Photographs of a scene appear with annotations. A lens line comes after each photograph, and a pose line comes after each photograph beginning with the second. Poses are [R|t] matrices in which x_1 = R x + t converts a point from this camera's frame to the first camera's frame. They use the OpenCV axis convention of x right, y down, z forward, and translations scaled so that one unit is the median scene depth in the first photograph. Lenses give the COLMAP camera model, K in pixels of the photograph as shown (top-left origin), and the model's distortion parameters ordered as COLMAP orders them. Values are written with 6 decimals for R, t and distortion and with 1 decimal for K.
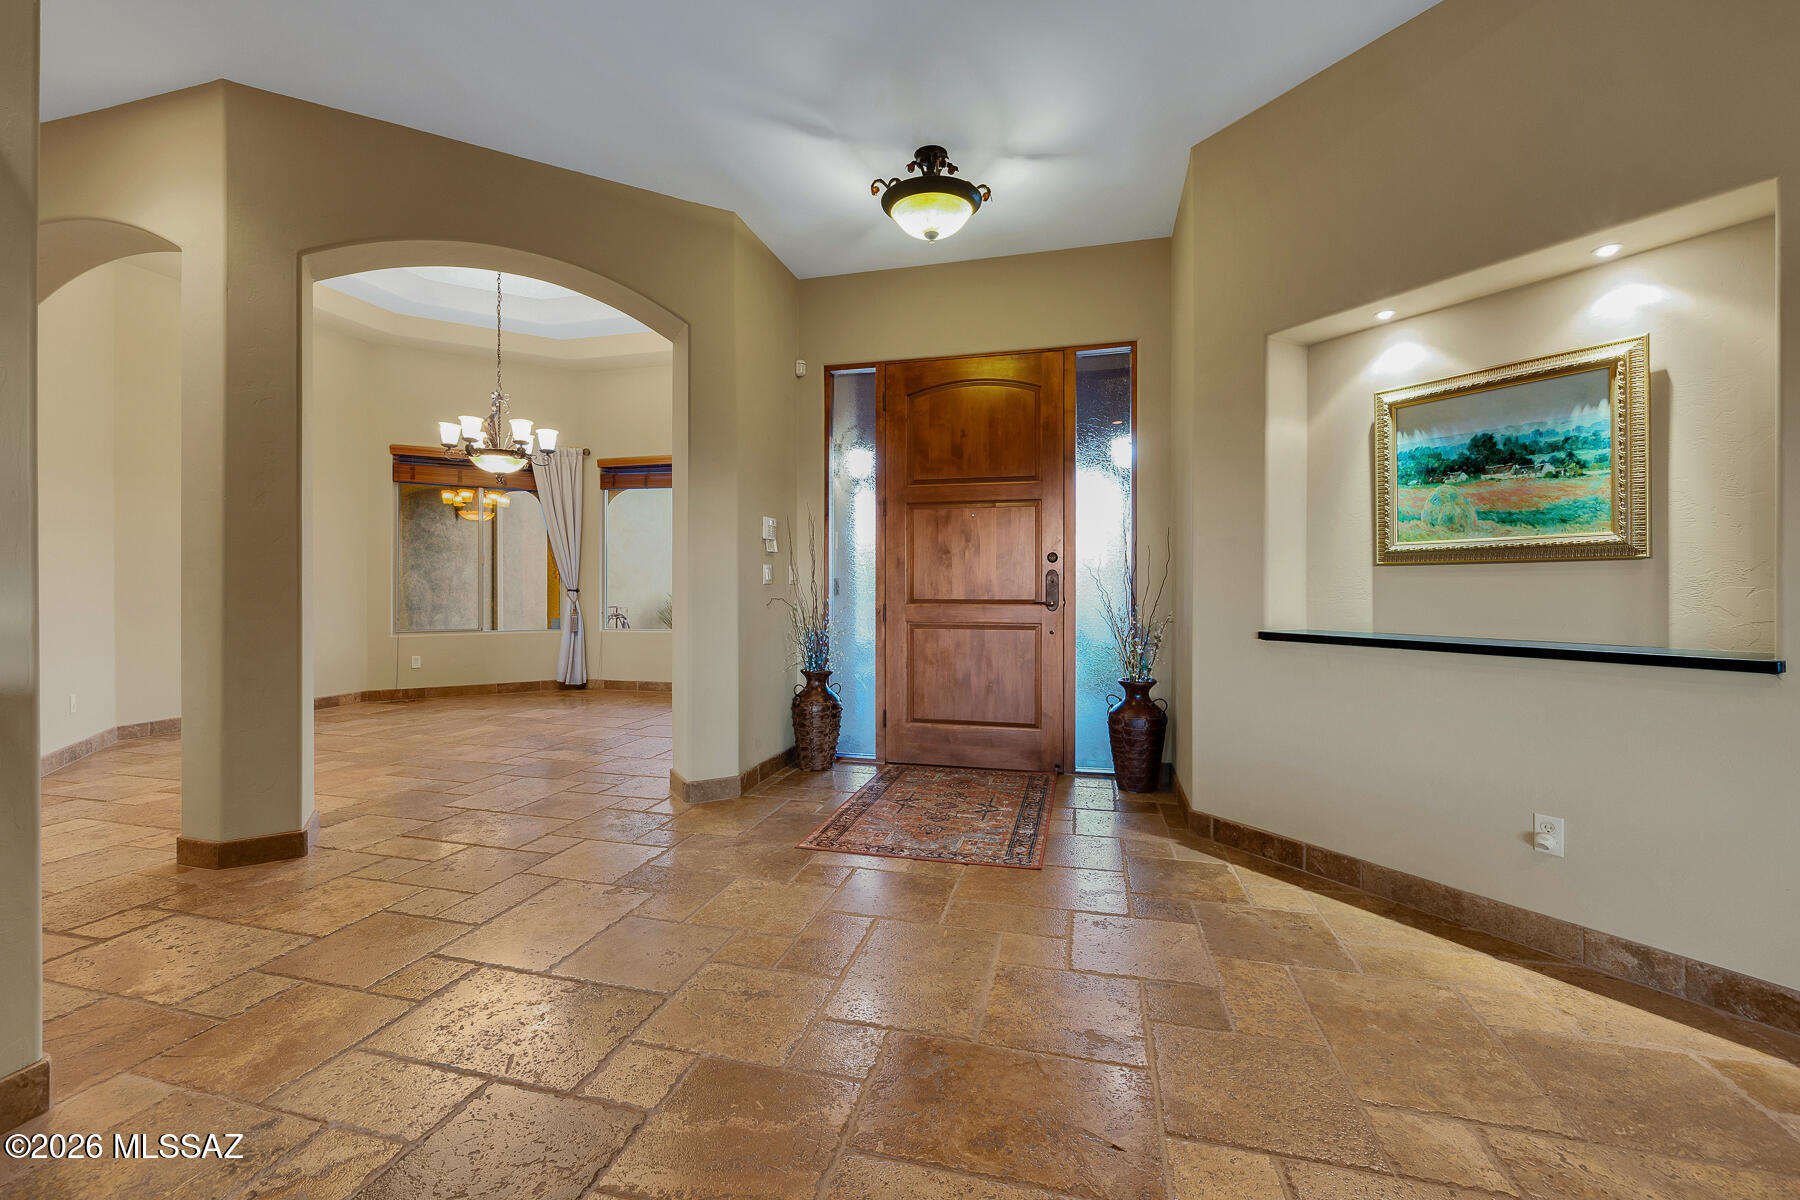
lens RADIAL K [[718.7, 0, 891.3], [0, 718.7, 589.4], [0, 0, 1]] dist [0.001039, 0.000087]
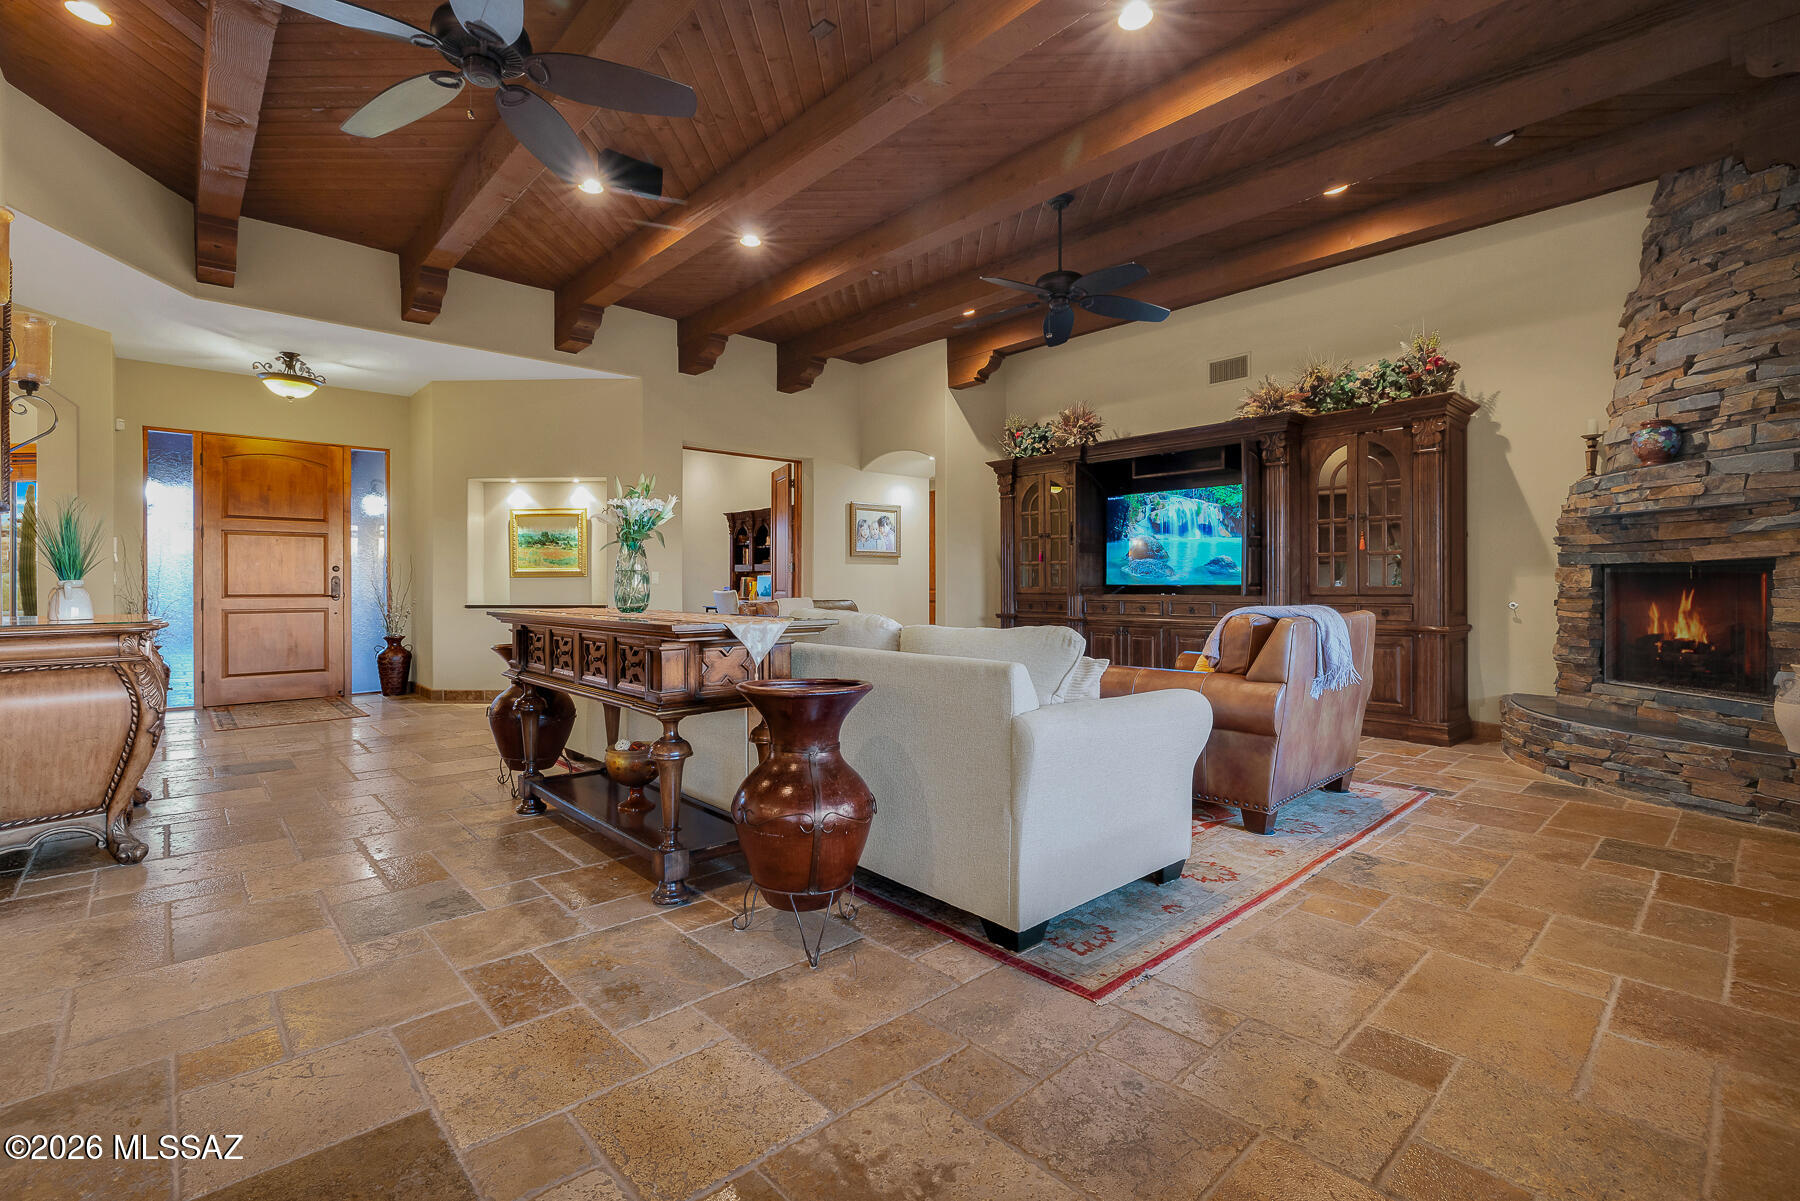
lens RADIAL K [[792.9, 0, 887.3], [0, 792.9, 583.8], [0, 0, 1]] dist [-0.003622, -0.000691]
pose [[0.524240, -0.005070, 0.851555, -0.694735], [0.004297, 0.999985, 0.003309, -0.009503], [-0.851560, 0.001924, 0.524254, -1.097909]]
